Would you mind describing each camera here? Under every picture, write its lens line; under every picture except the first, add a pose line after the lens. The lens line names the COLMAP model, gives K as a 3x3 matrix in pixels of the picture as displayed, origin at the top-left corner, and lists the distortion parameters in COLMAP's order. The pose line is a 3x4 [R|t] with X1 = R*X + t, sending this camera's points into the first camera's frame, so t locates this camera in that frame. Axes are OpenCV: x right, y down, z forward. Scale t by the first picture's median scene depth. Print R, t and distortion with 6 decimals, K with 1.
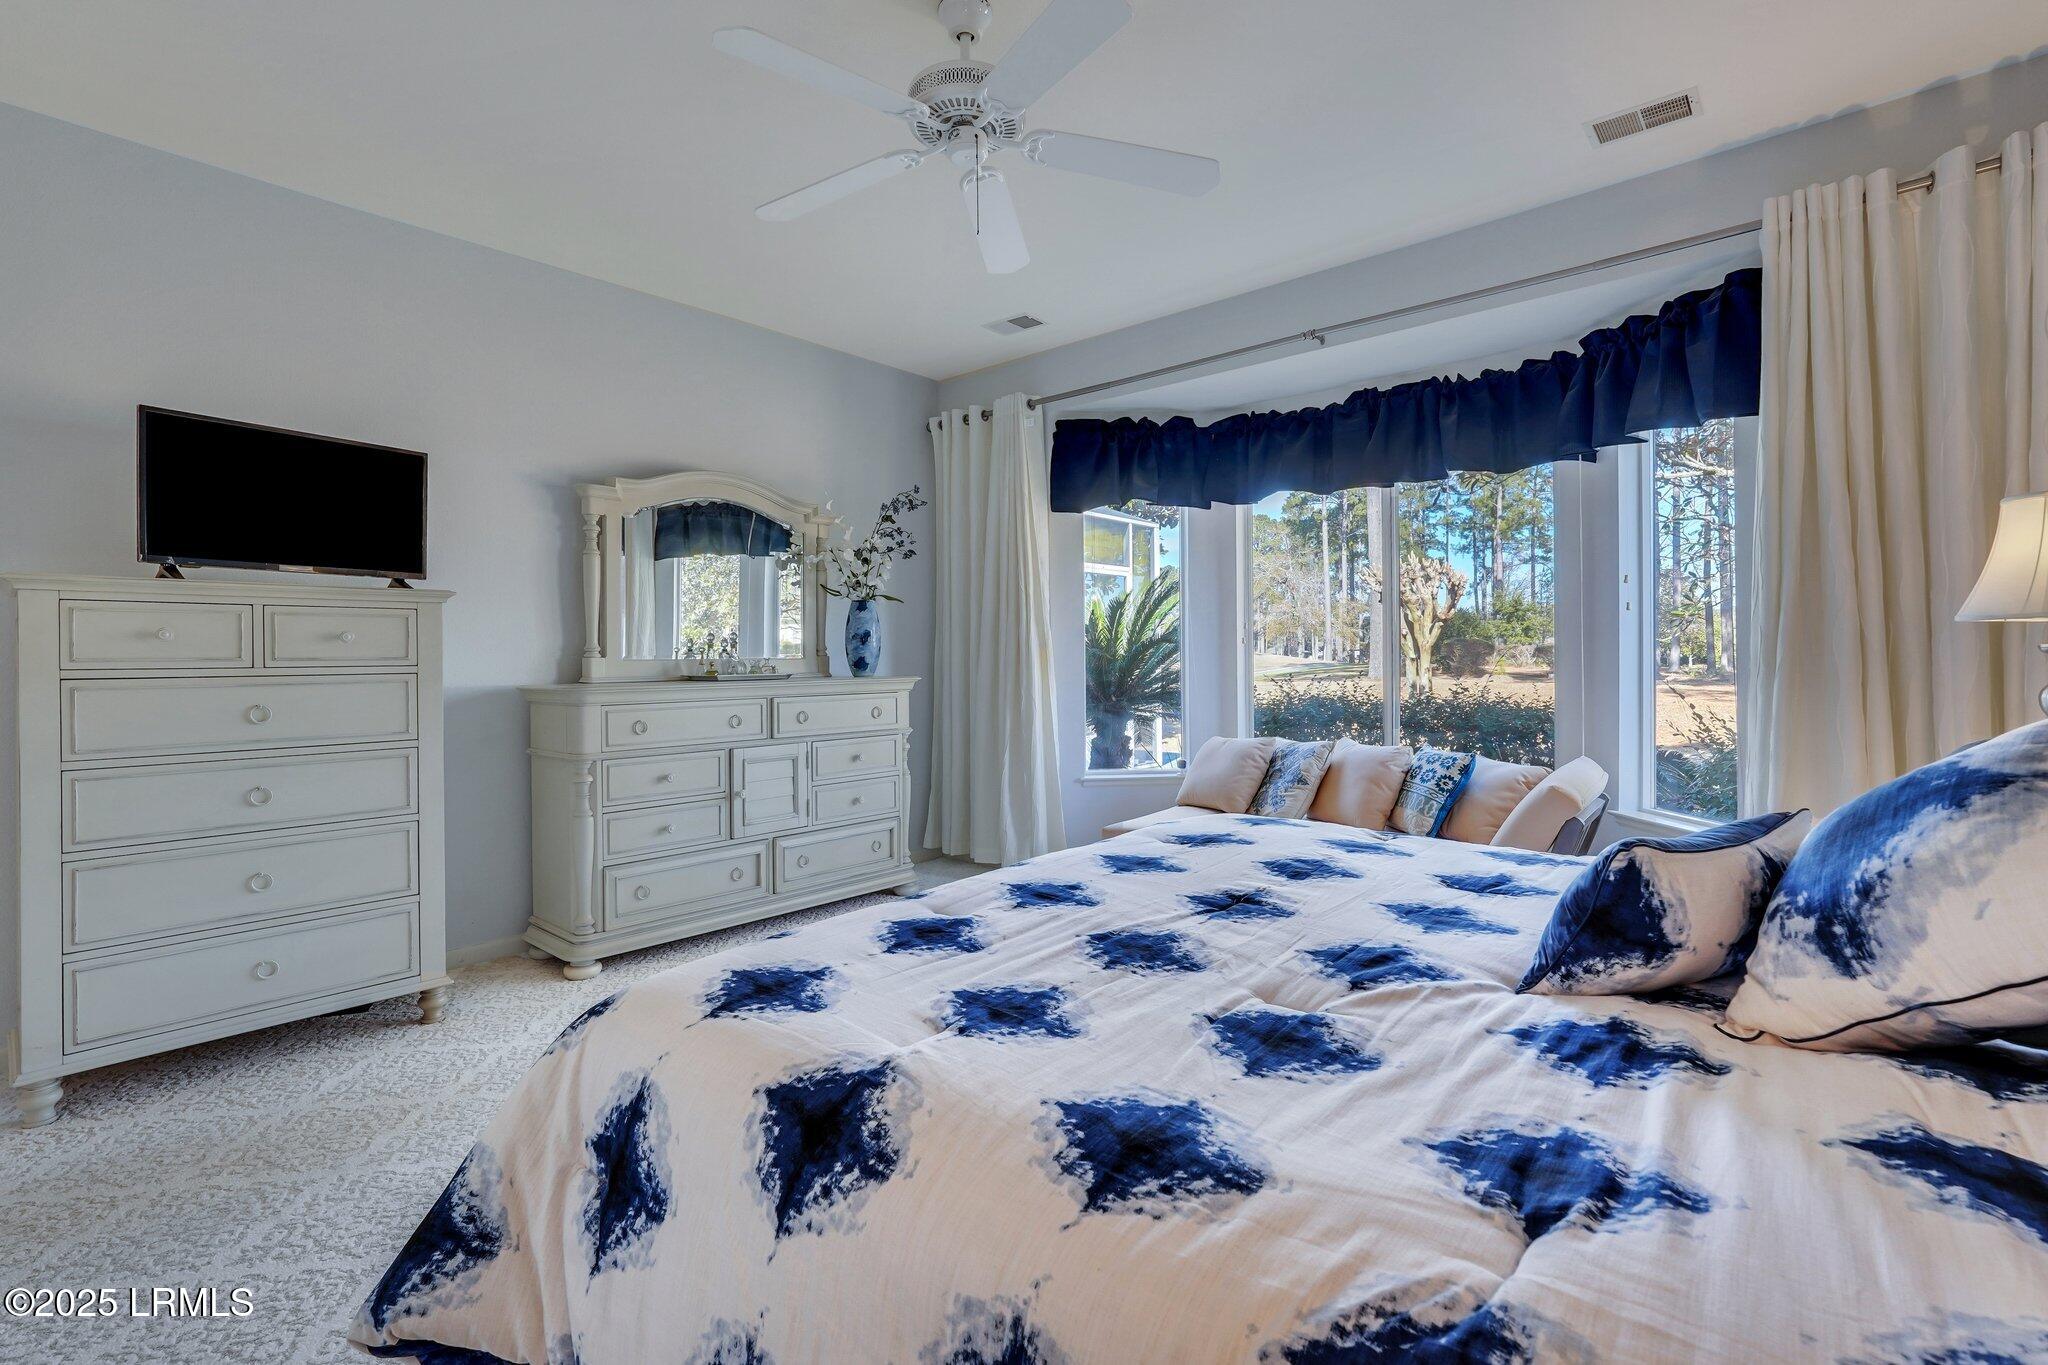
lens RADIAL K [[926.6, 0, 1024.0], [0, 926.6, 682.5], [0, 0, 1]] dist [0.000037, 0.000475]
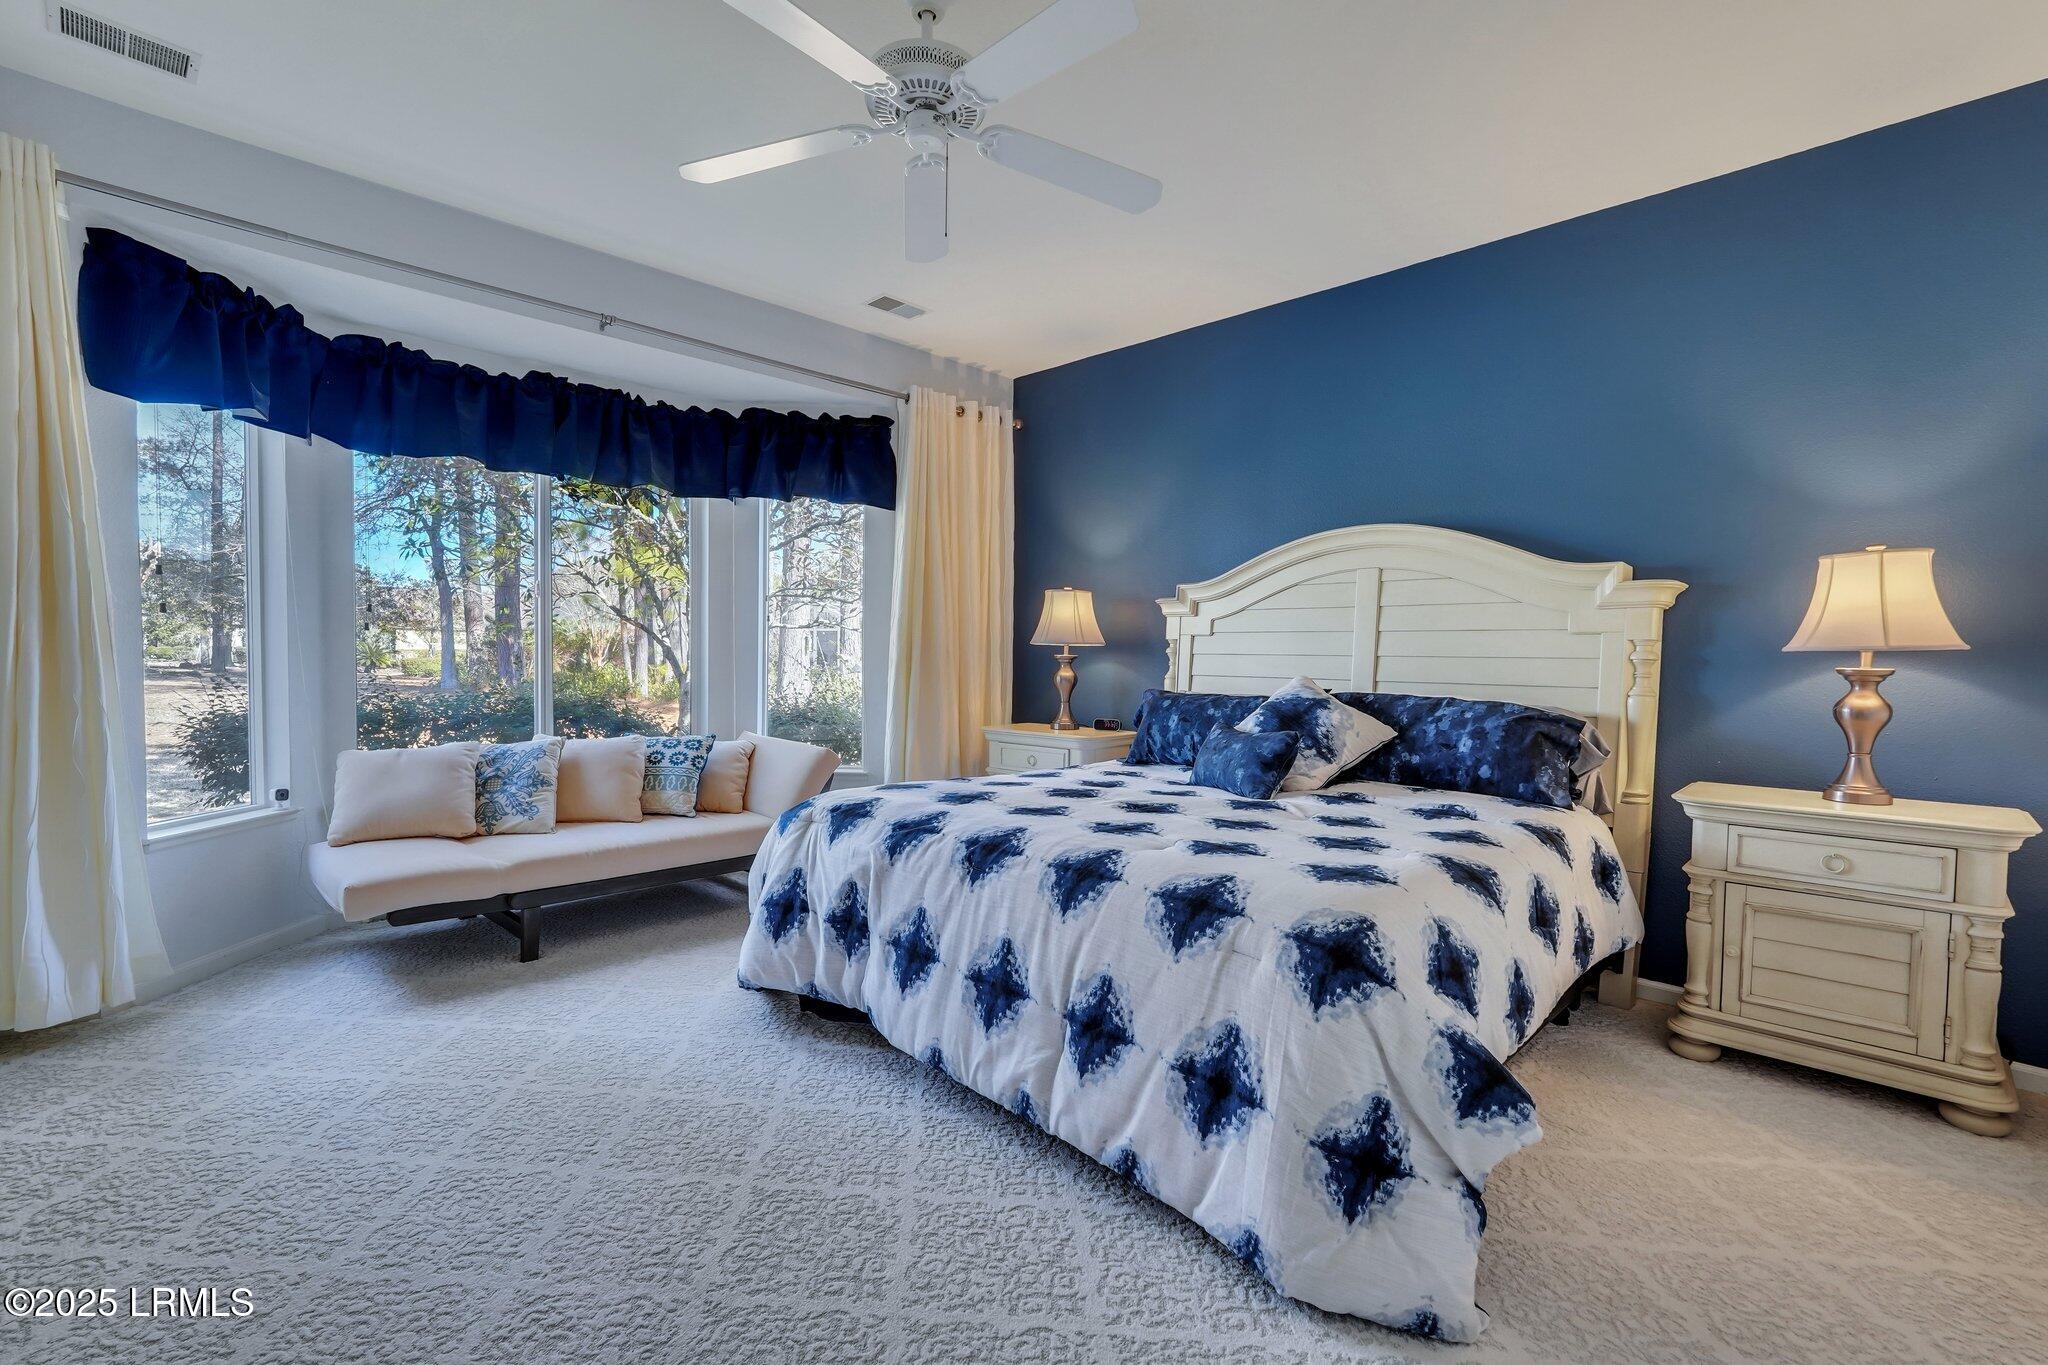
lens RADIAL K [[923.9, 0, 1024.0], [0, 923.9, 682.5], [0, 0, 1]] dist [-0.017148, -0.000044]
pose [[0.095194, -0.003414, 0.995453, -0.612859], [0.008095, 0.999964, 0.002656, 0.009203], [-0.995426, 0.007806, 0.095218, 0.471974]]
